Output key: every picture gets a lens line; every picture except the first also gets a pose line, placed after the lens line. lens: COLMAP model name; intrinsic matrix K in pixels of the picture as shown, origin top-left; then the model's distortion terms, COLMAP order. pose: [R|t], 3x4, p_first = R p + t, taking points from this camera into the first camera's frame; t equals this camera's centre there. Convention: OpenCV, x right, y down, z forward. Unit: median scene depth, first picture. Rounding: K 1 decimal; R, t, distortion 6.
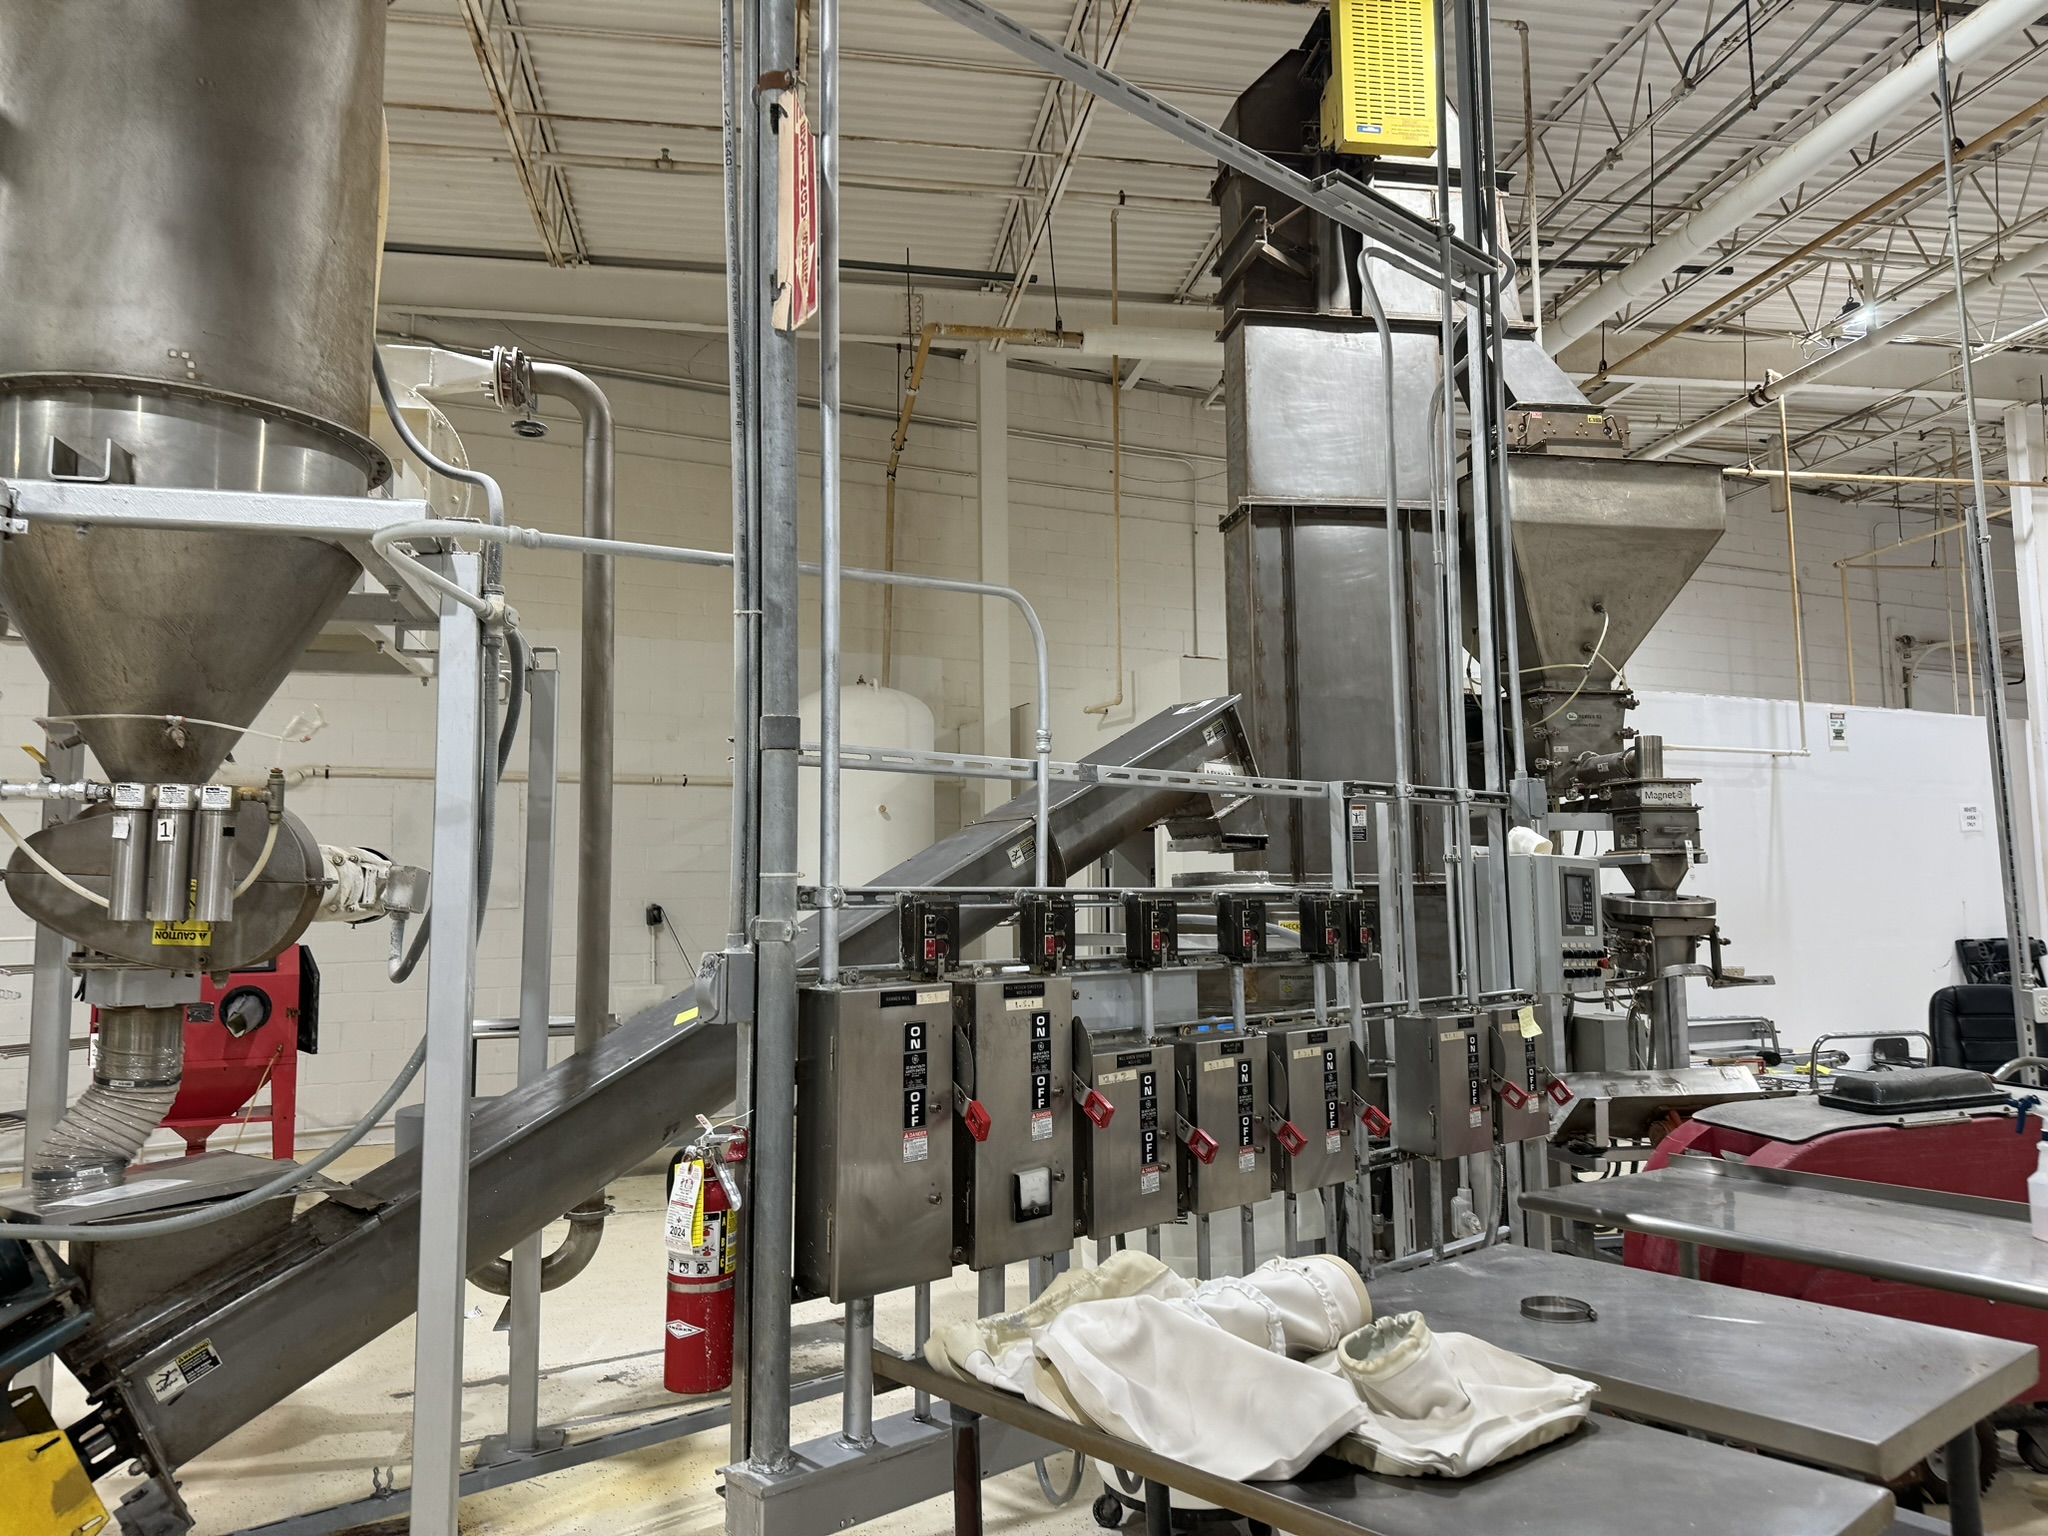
lens RADIAL K [[1442.2, 0, 1018.8], [0, 1442.2, 772.4], [0, 0, 1]] dist [0.041584, -0.043595]
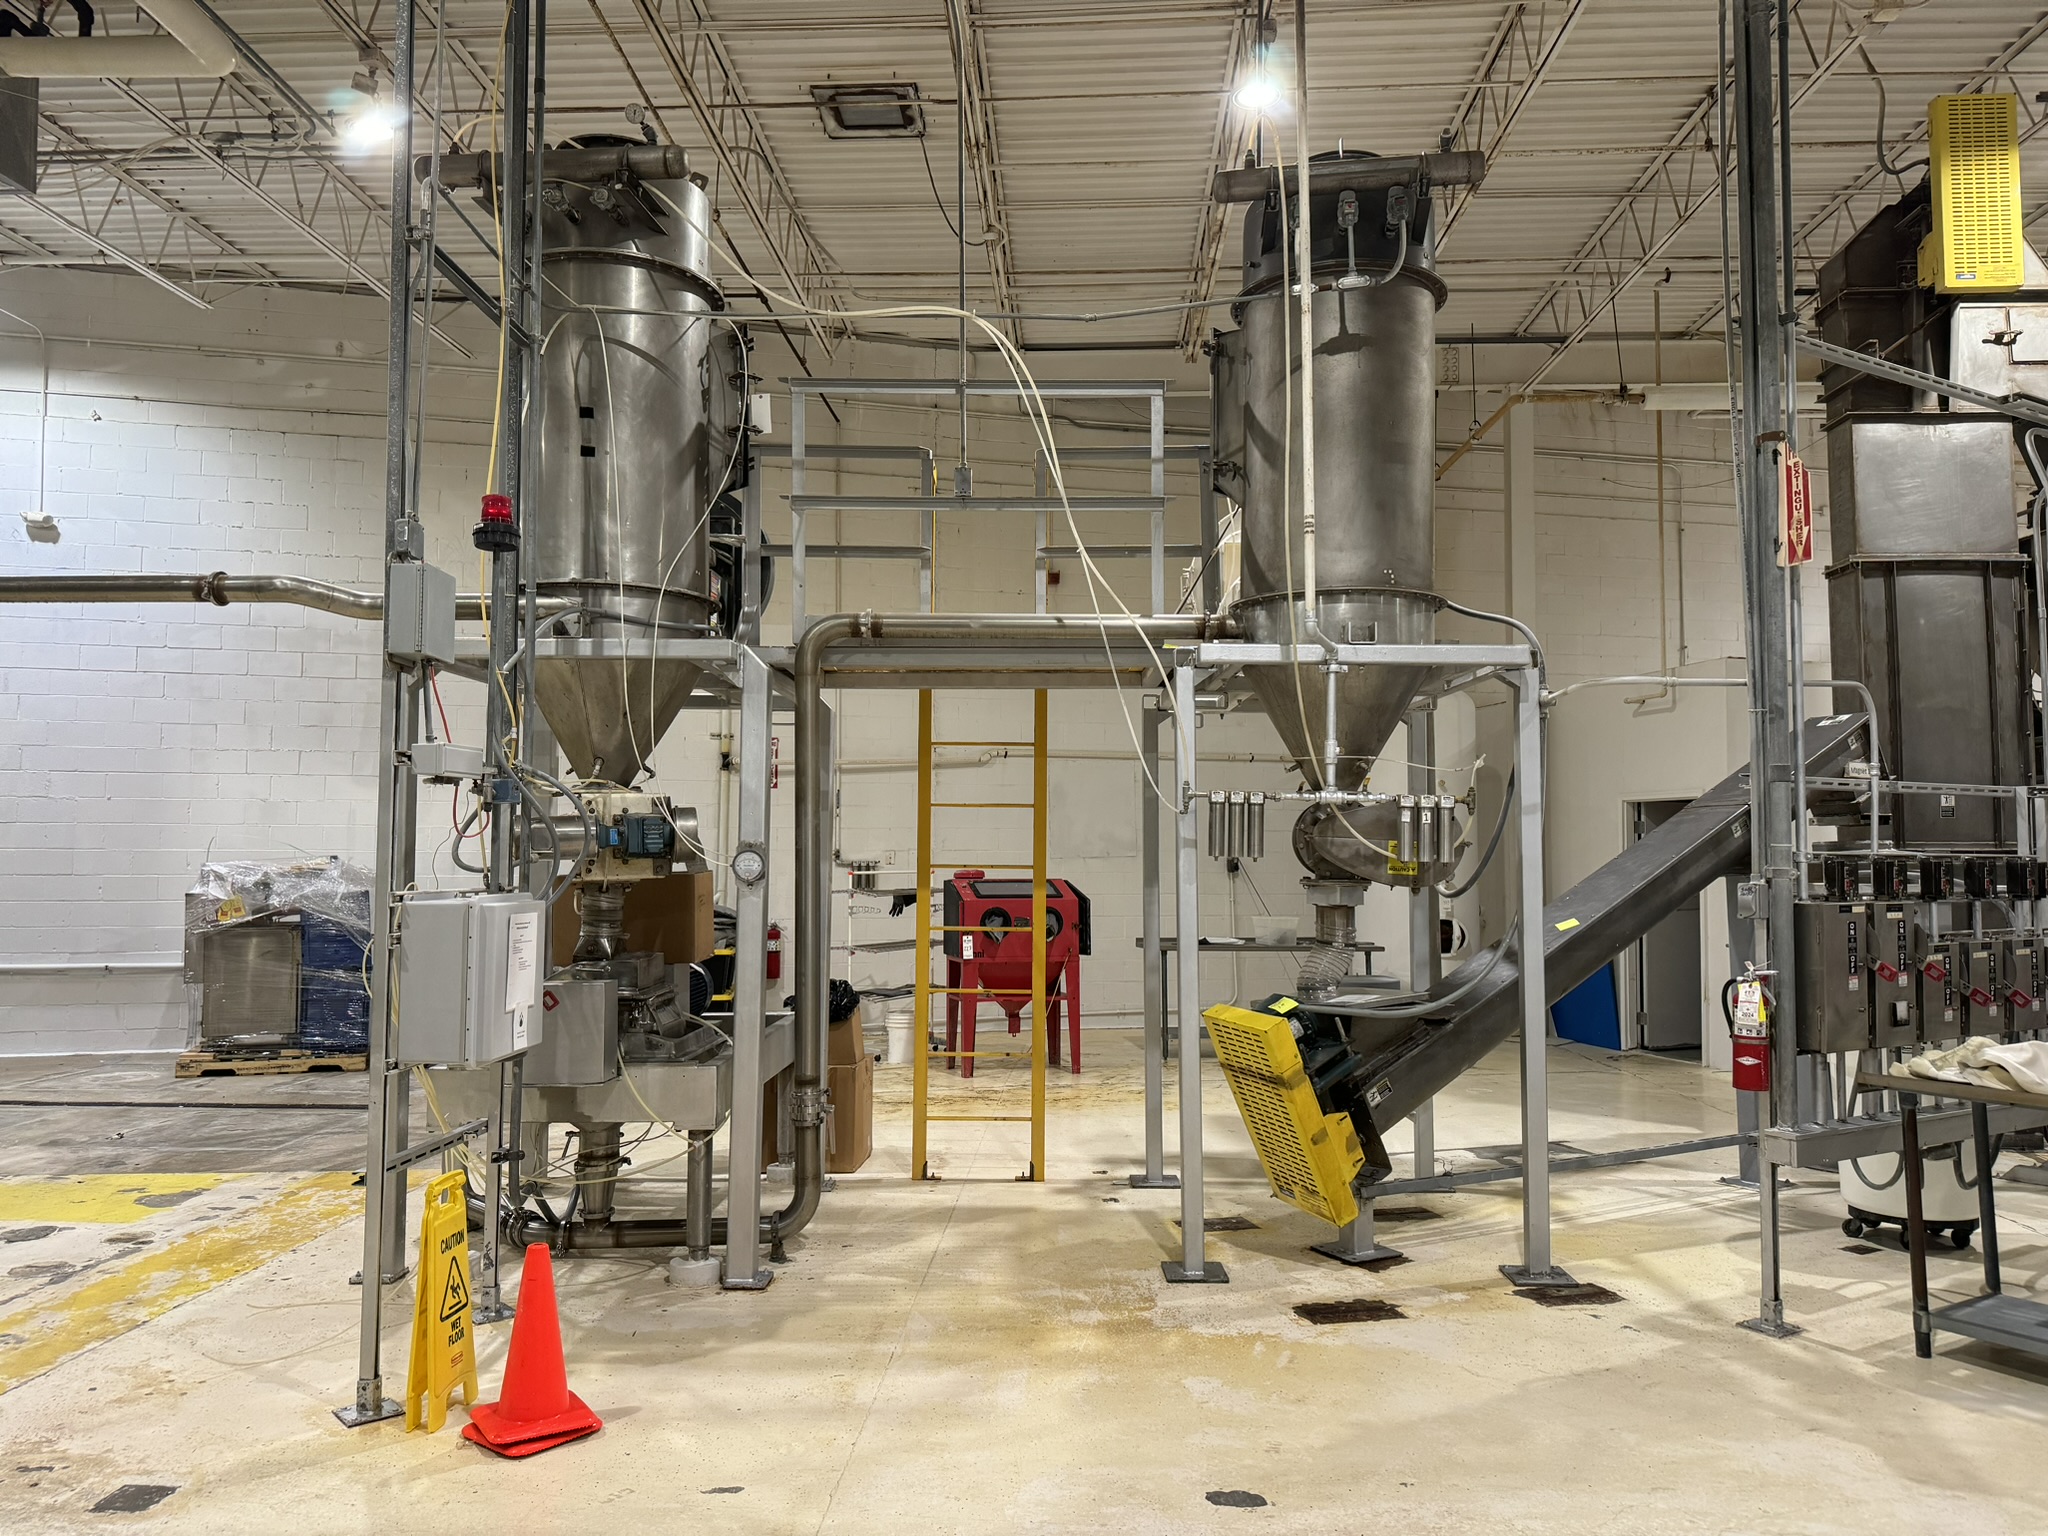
lens RADIAL K [[1442.2, 0, 1015.4], [0, 1442.2, 775.9], [0, 0, 1]] dist [0.041584, -0.043595]
pose [[0.977277, 0.002774, -0.211947, -0.426557], [0.005020, 0.999331, 0.036227, -0.056299], [0.211906, -0.036468, 0.976610, -0.648889]]
